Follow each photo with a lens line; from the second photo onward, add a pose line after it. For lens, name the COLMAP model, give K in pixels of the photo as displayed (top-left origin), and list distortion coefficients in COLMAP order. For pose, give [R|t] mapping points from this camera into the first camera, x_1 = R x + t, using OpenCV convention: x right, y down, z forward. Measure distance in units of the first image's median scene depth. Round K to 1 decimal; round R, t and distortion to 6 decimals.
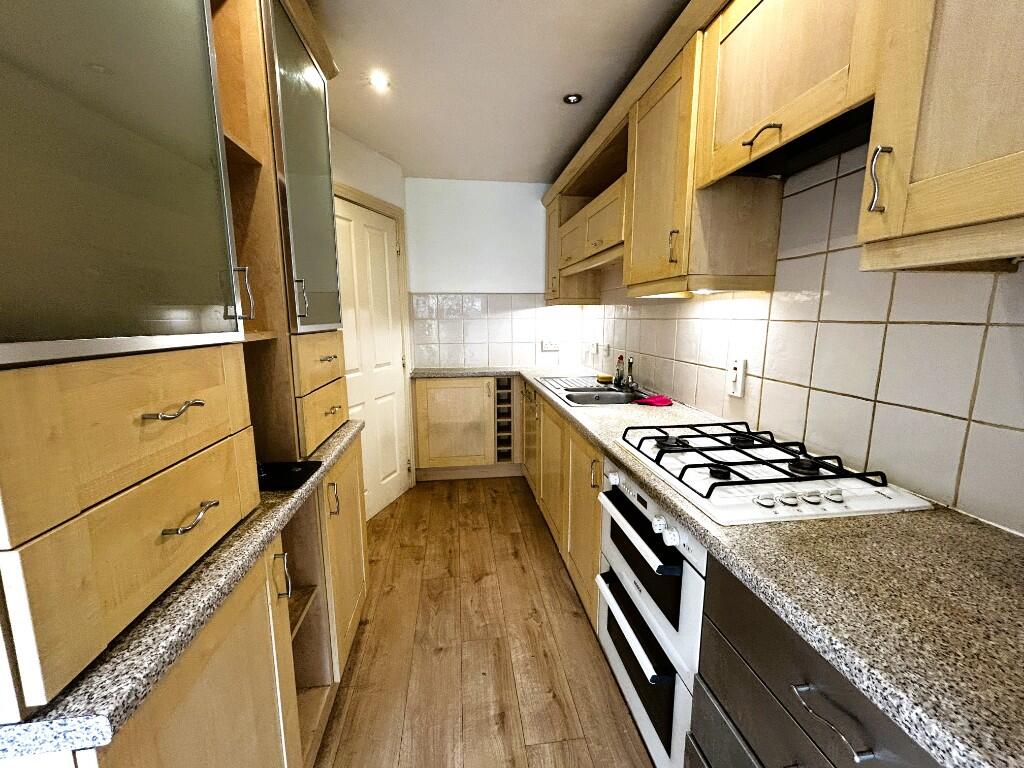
lens RADIAL K [[416.4, 0, 512.2], [0, 416.4, 386.8], [0, 0, 1]] dist [-0.000418, 0.000404]
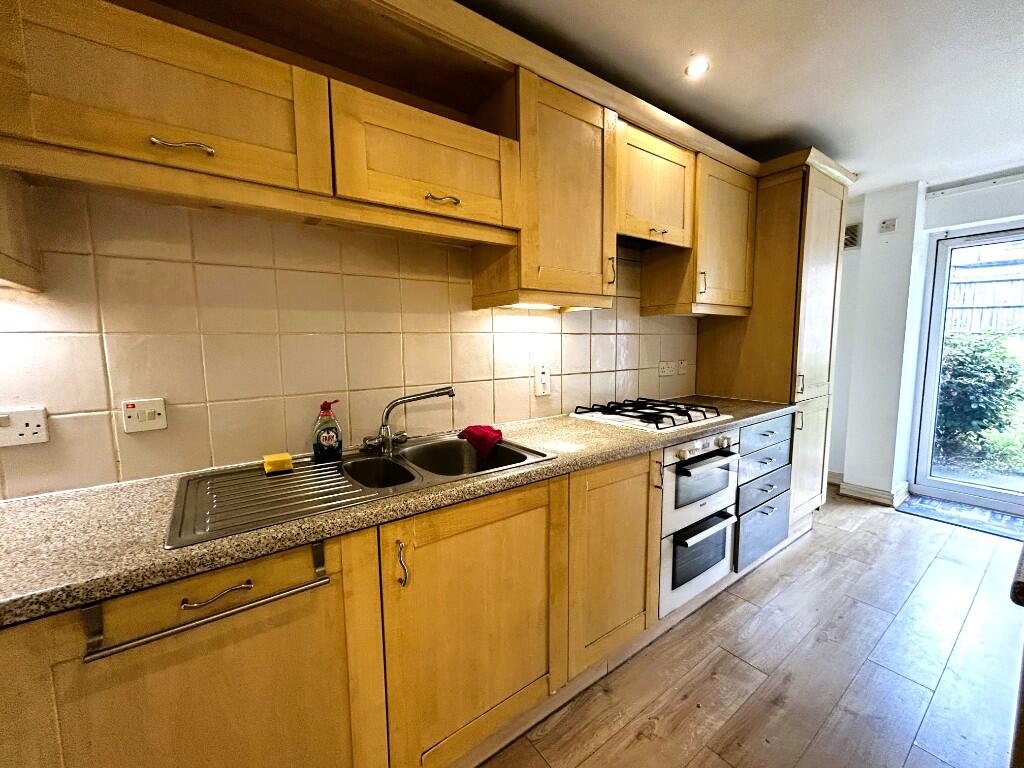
lens RADIAL K [[416.4, 0, 512.6], [0, 416.4, 388.1], [0, 0, 1]] dist [-0.000418, 0.000404]
pose [[-0.483190, -0.078528, 0.871987, -0.469005], [0.152091, 0.973298, 0.171929, -0.213815], [-0.862204, 0.215696, -0.458344, 1.585196]]
